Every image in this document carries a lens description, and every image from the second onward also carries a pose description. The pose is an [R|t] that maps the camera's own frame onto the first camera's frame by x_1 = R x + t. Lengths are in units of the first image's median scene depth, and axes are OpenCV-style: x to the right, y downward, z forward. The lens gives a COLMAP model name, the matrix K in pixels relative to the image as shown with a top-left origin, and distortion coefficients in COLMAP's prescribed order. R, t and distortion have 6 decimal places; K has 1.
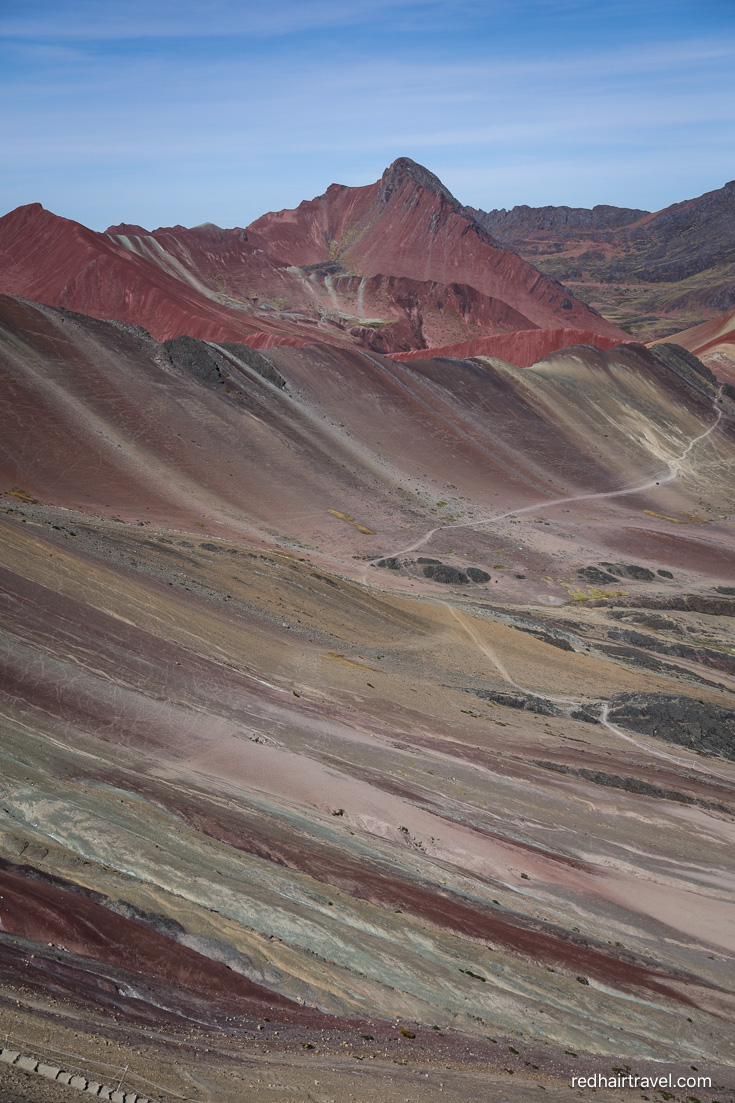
lens RADIAL K [[1826.9, 0, 367.5], [0, 1826.9, 551.5], [0, 0, 1]] dist [0.232433, 0.163210]
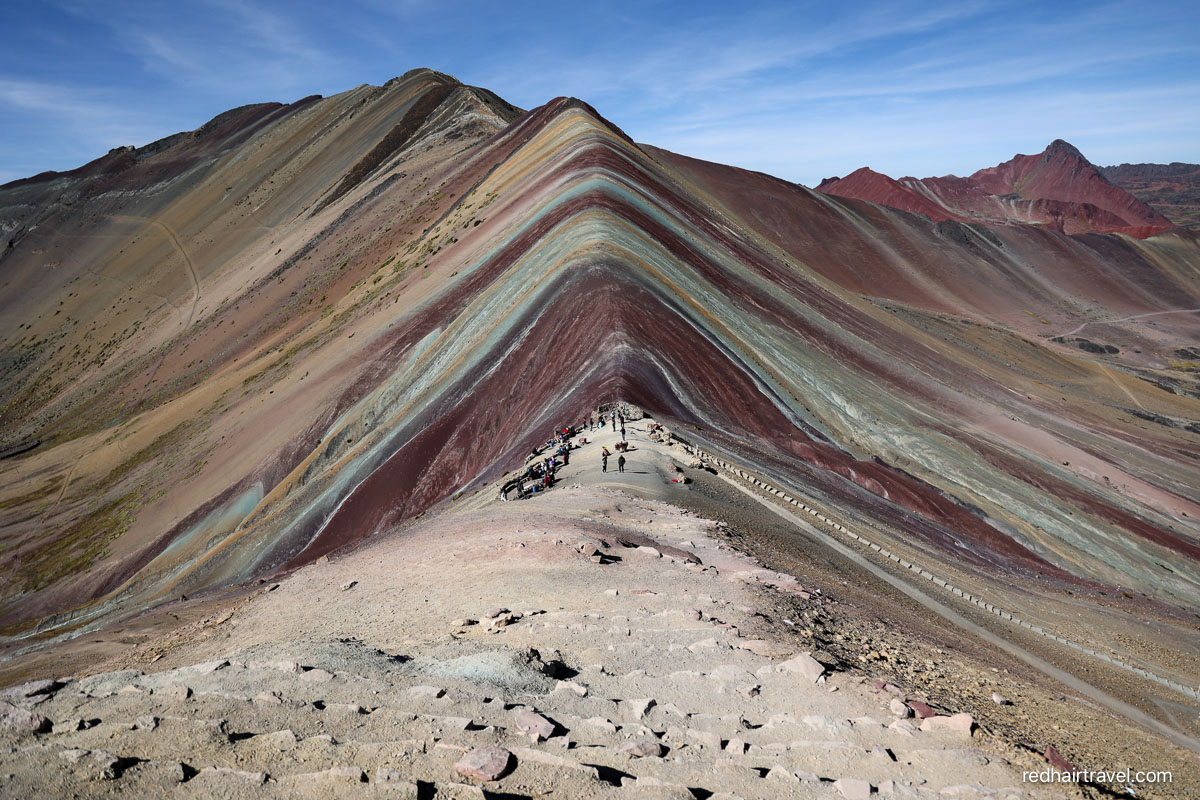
lens RADIAL K [[1987.5, 0, 600.0], [0, 1987.5, 400.0], [0, 0, 1]] dist [0.232433, 0.163210]
pose [[0.871365, 0.111393, -0.477823, 0.568361], [-0.033557, 0.985136, 0.168464, -0.252628], [0.489486, -0.130759, 0.862151, -0.964255]]
